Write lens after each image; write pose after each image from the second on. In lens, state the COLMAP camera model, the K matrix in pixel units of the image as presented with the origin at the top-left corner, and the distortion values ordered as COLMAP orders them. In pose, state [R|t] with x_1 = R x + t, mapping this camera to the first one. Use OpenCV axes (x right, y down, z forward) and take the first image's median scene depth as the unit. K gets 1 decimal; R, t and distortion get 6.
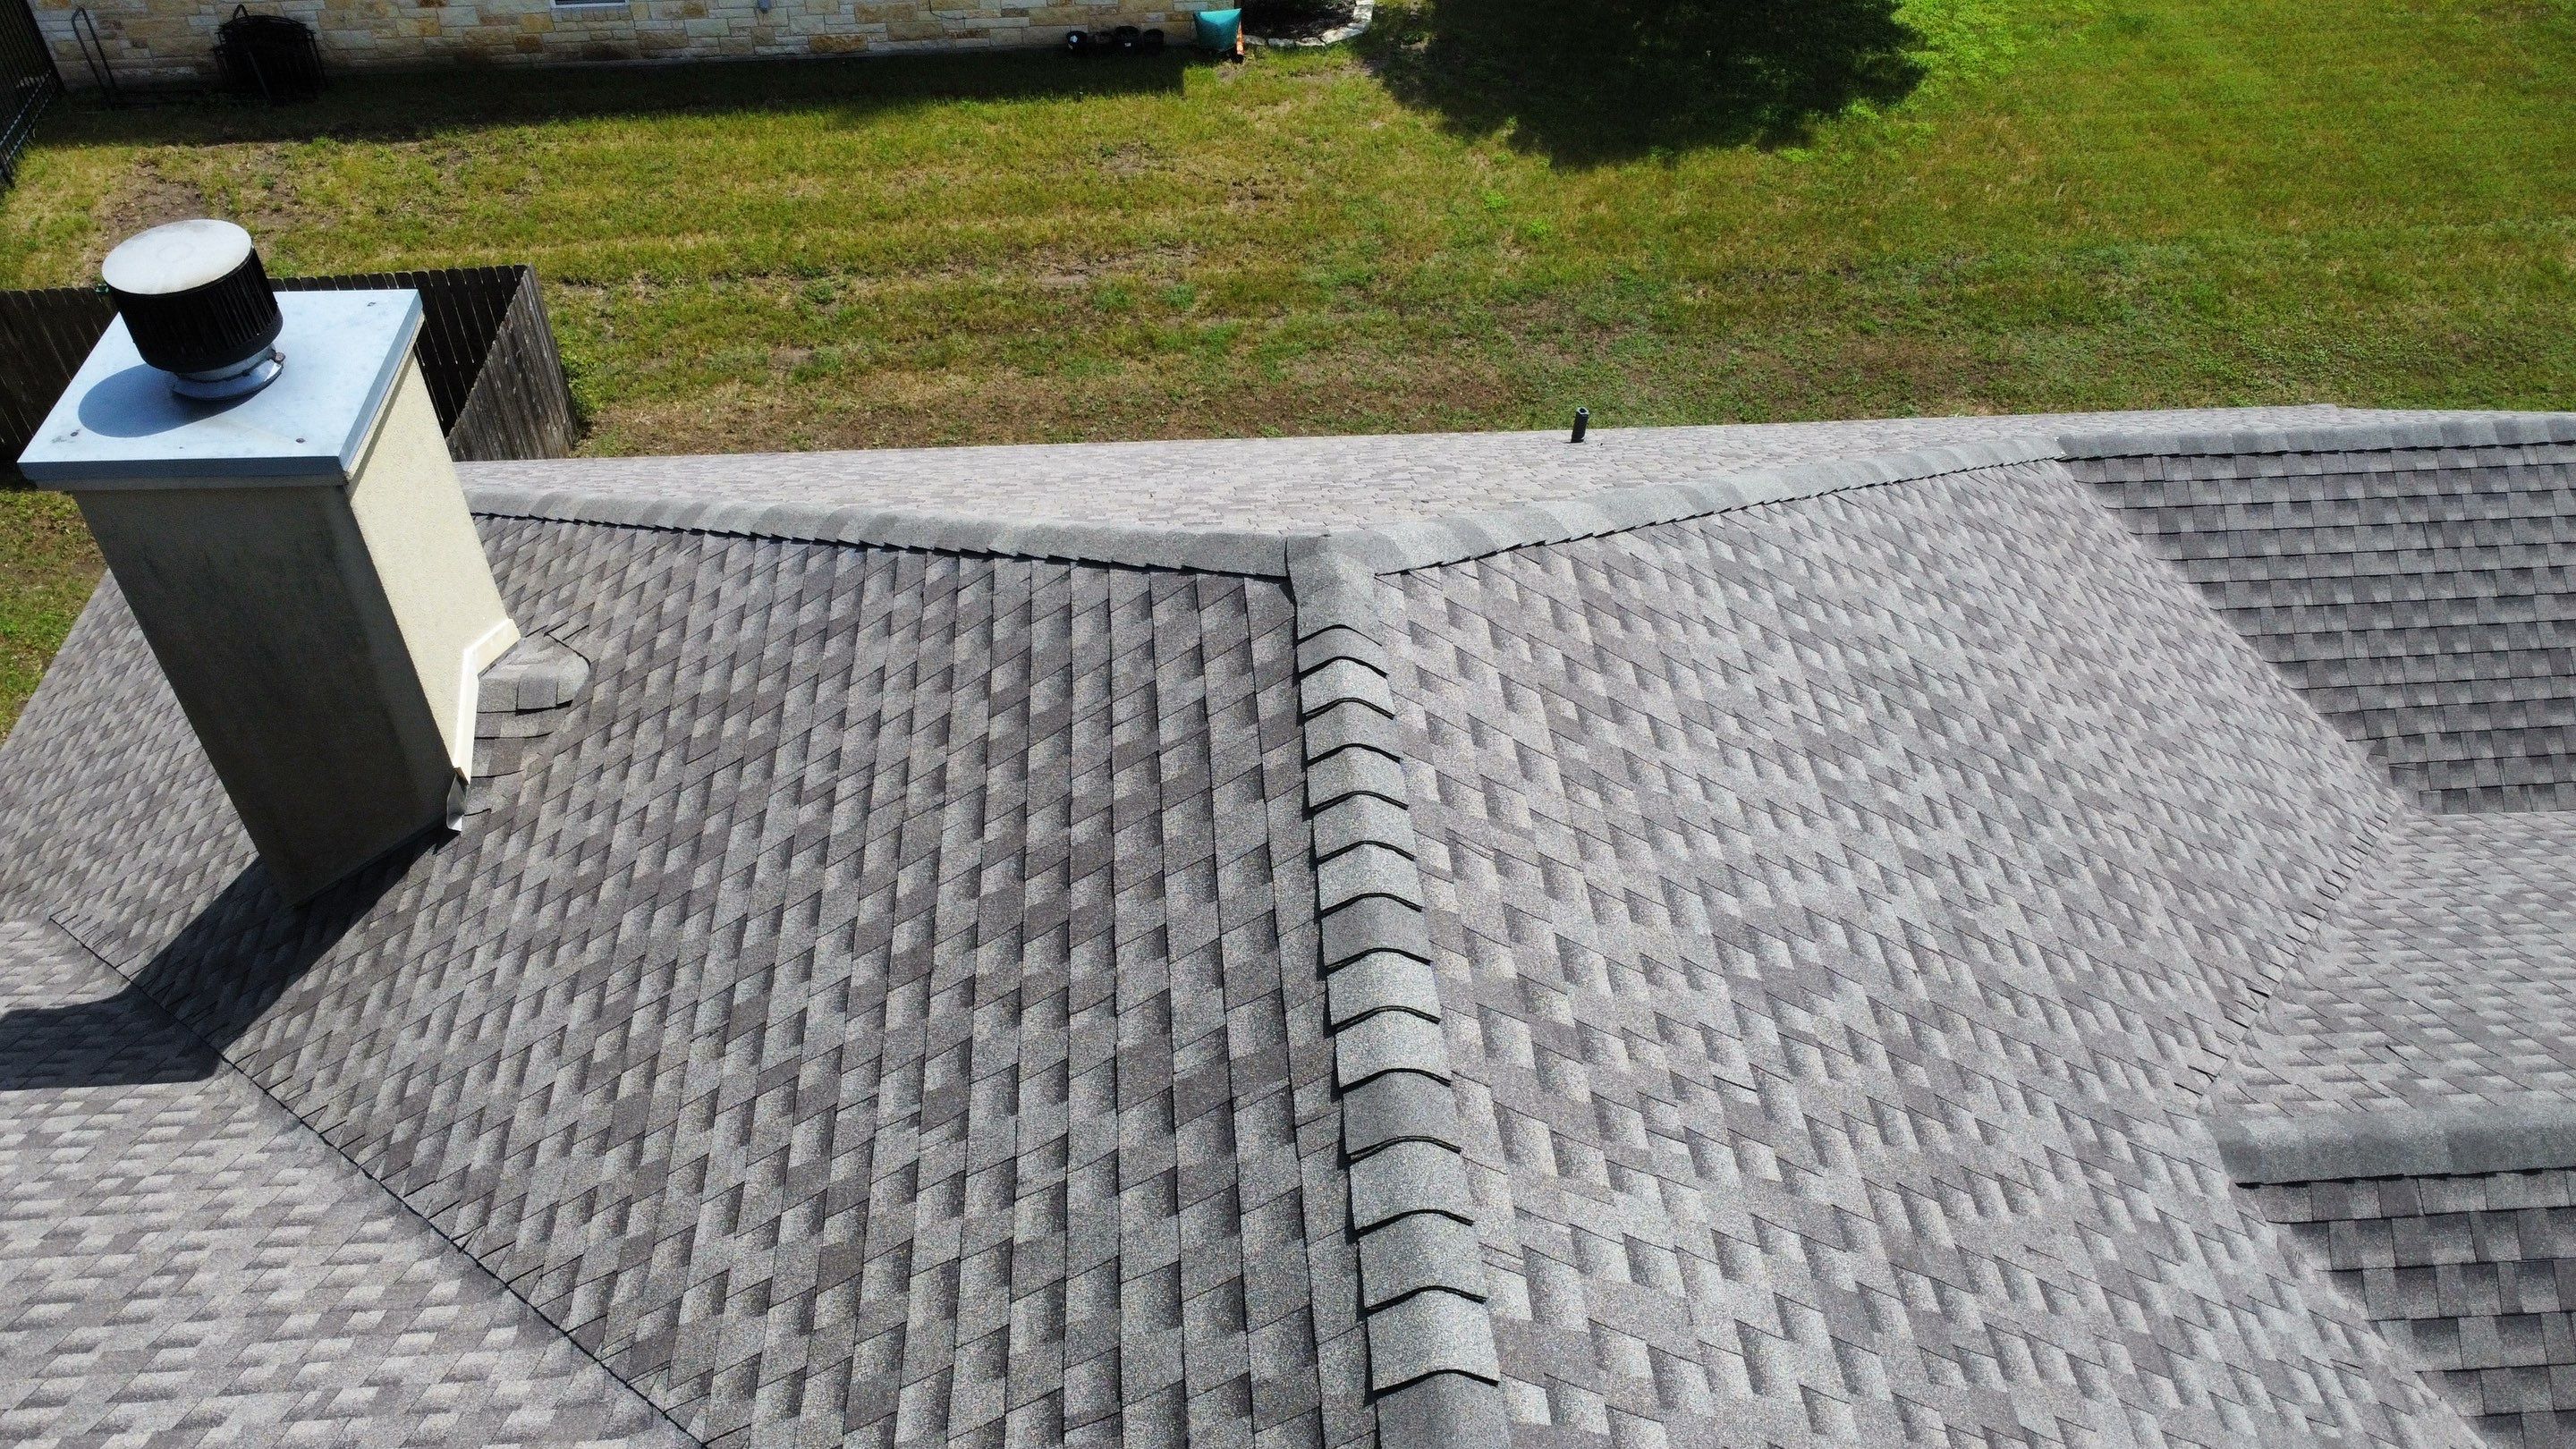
lens RADIAL K [[1929.6, 0, 1289.1], [0, 1929.6, 703.3], [0, 0, 1]] dist [0.002735, -0.003574]
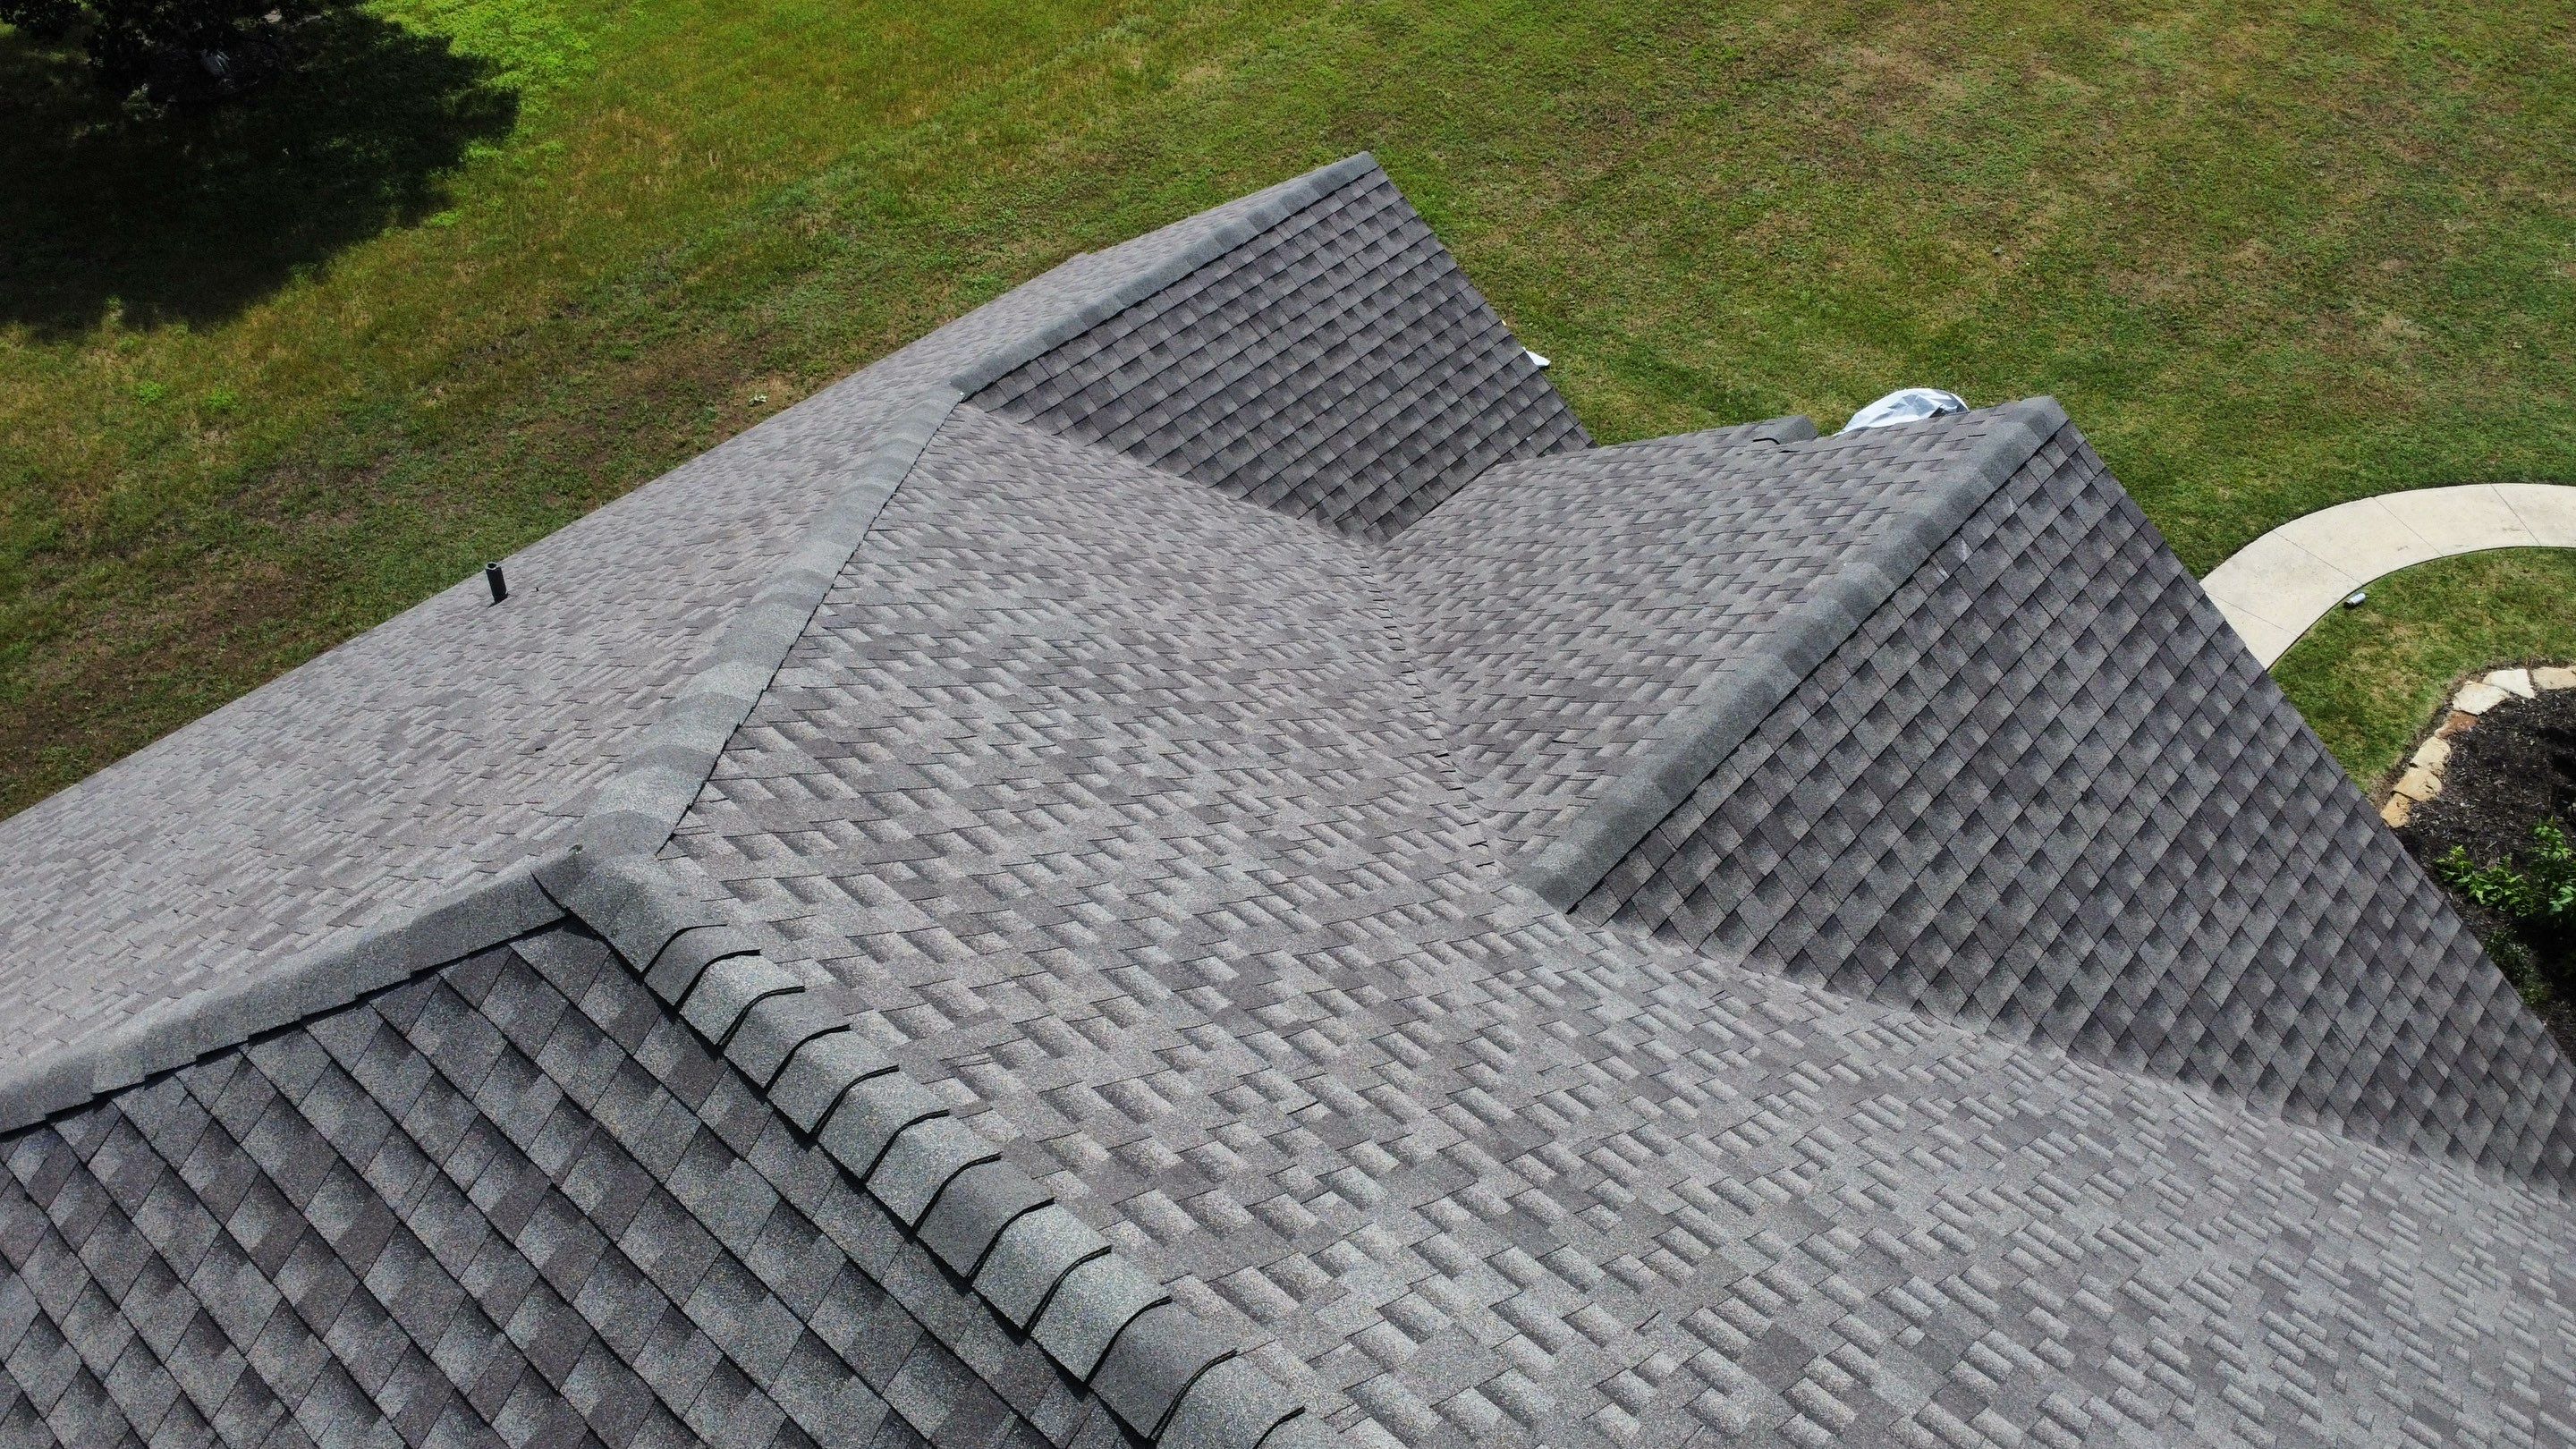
lens RADIAL K [[1929.6, 0, 1290.9], [0, 1929.6, 702.0], [0, 0, 1]] dist [0.002735, -0.003574]
pose [[0.711617, -0.483943, 0.509314, -0.120578], [0.479092, 0.864496, 0.152043, -0.093011], [-0.513880, 0.135811, 0.847043, 0.094731]]
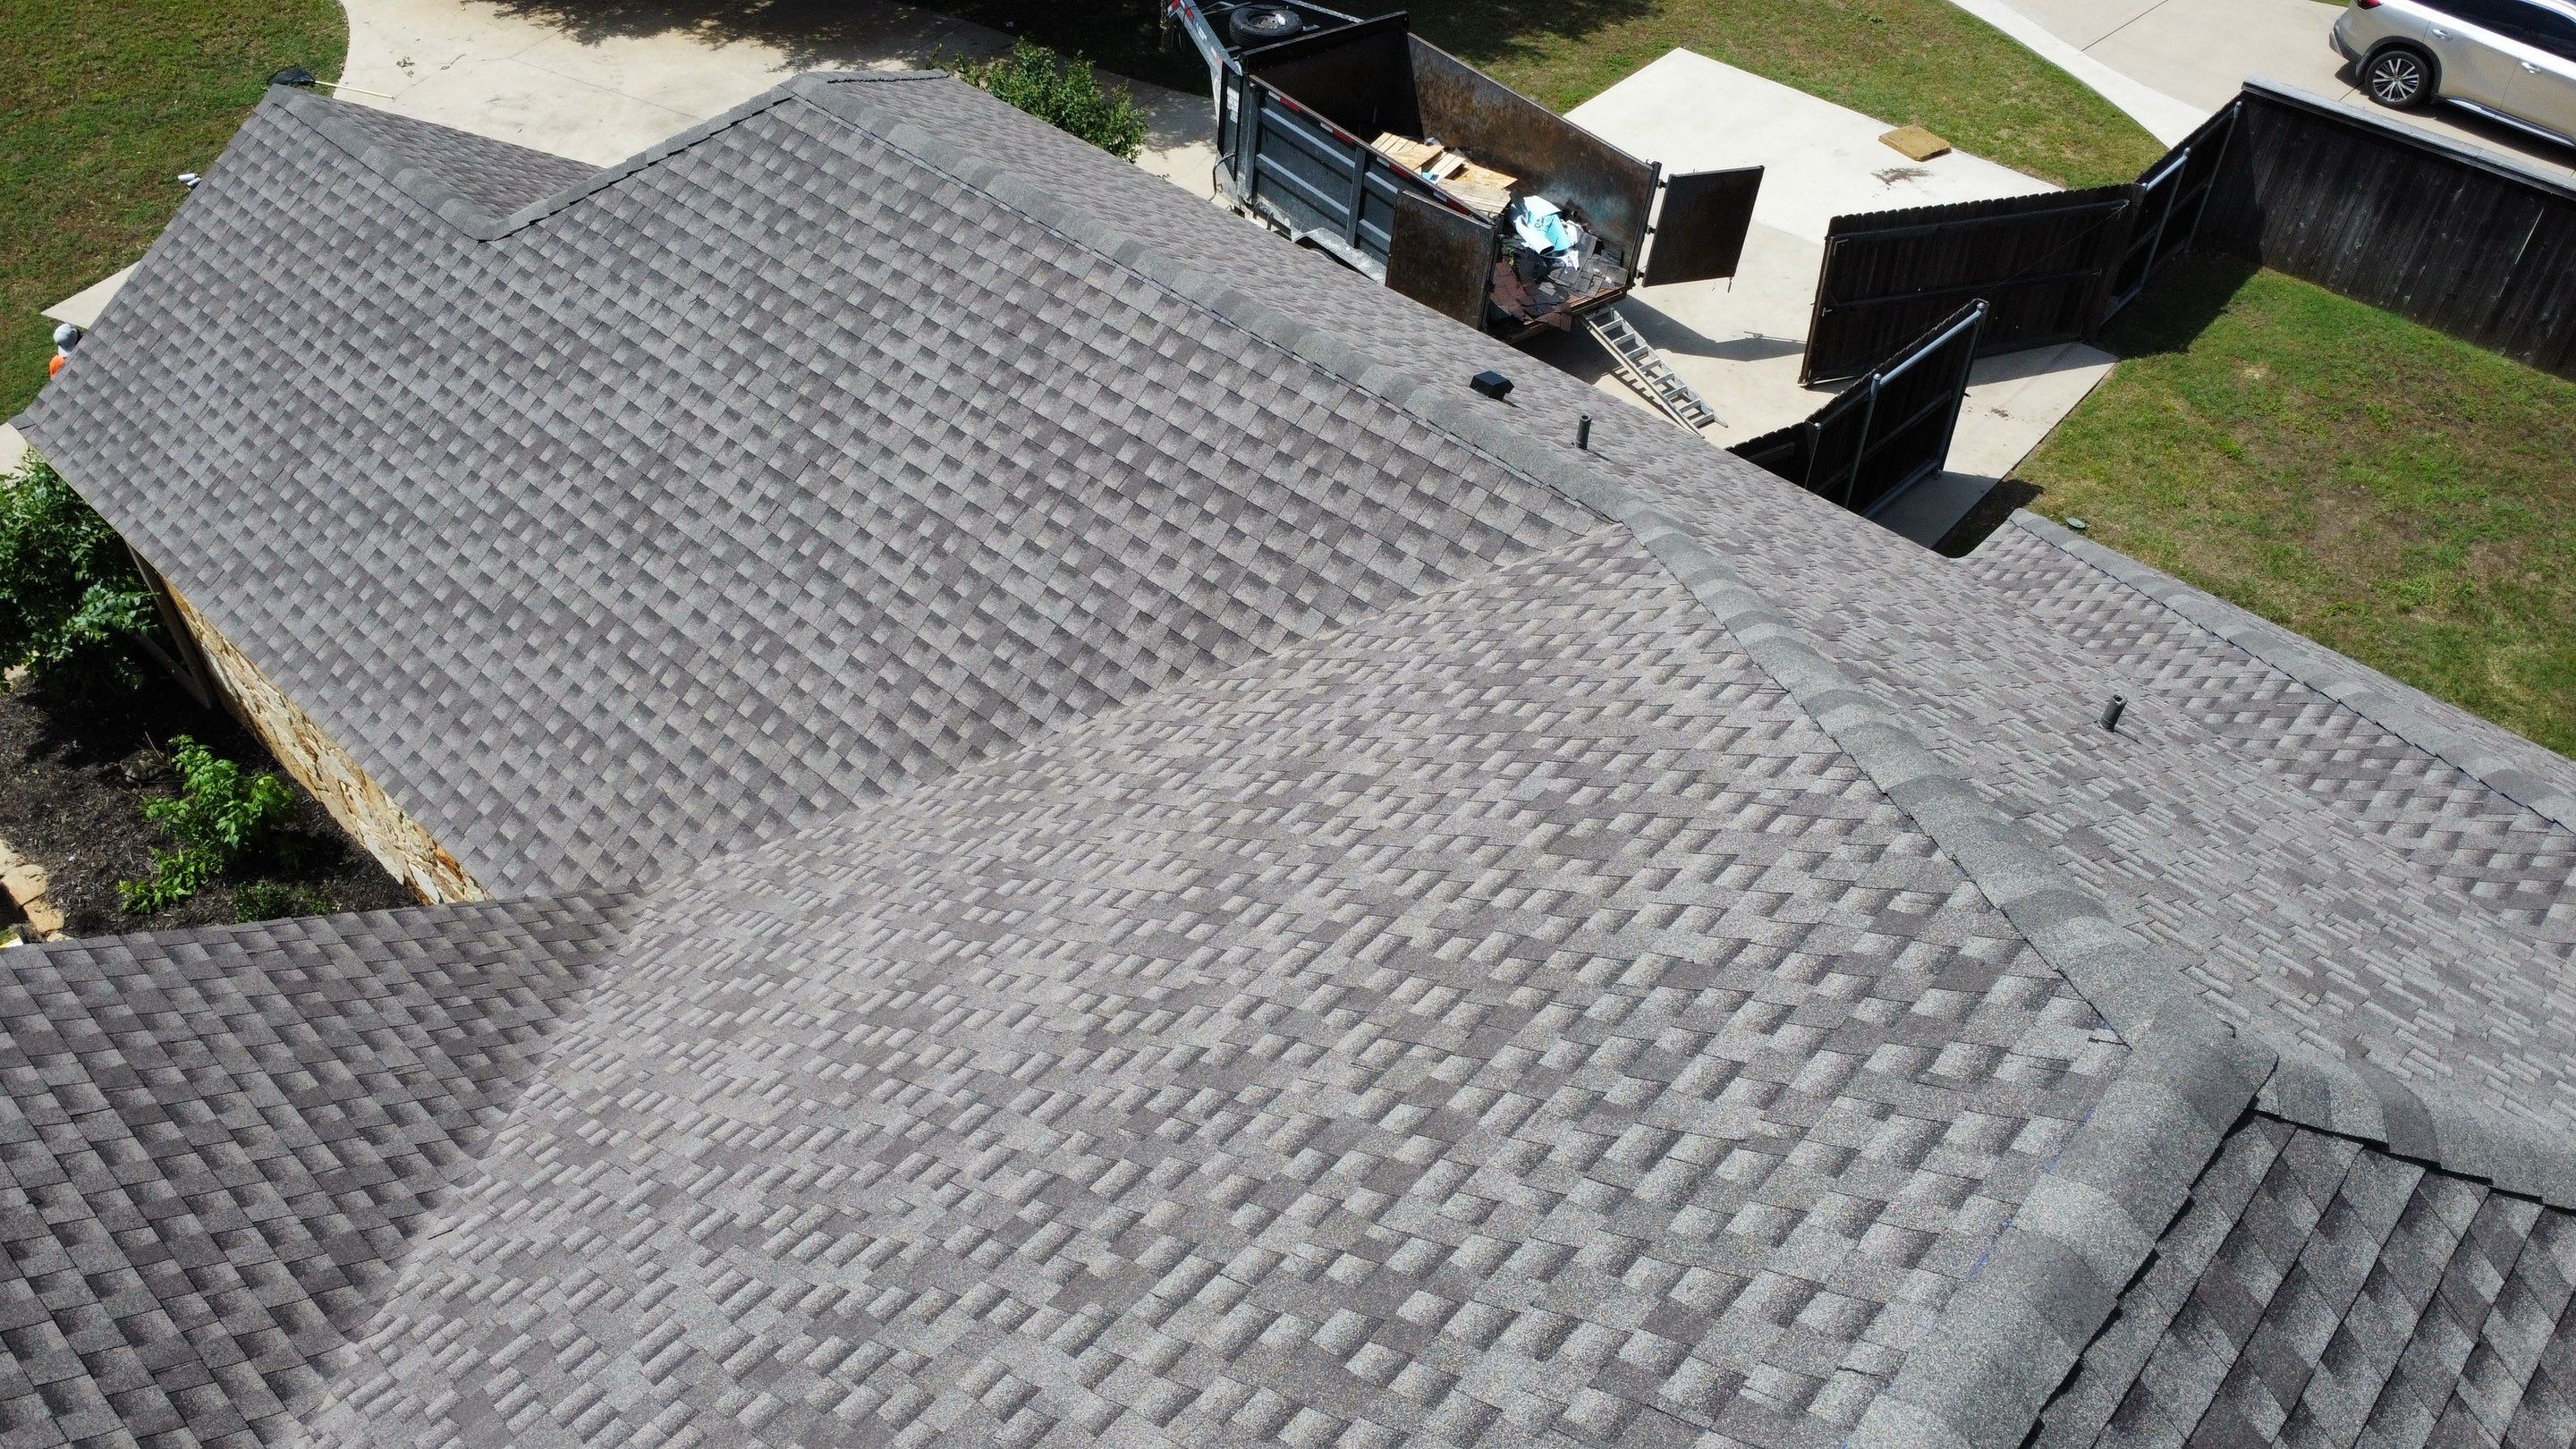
lens RADIAL K [[1929.6, 0, 1287.0], [0, 1929.6, 705.8], [0, 0, 1]] dist [0.002735, -0.003574]
pose [[-0.683819, -0.517242, 0.514639, 0.013991], [0.484669, 0.205243, 0.850277, -0.192217], [-0.545425, 0.830865, 0.110342, 0.209220]]
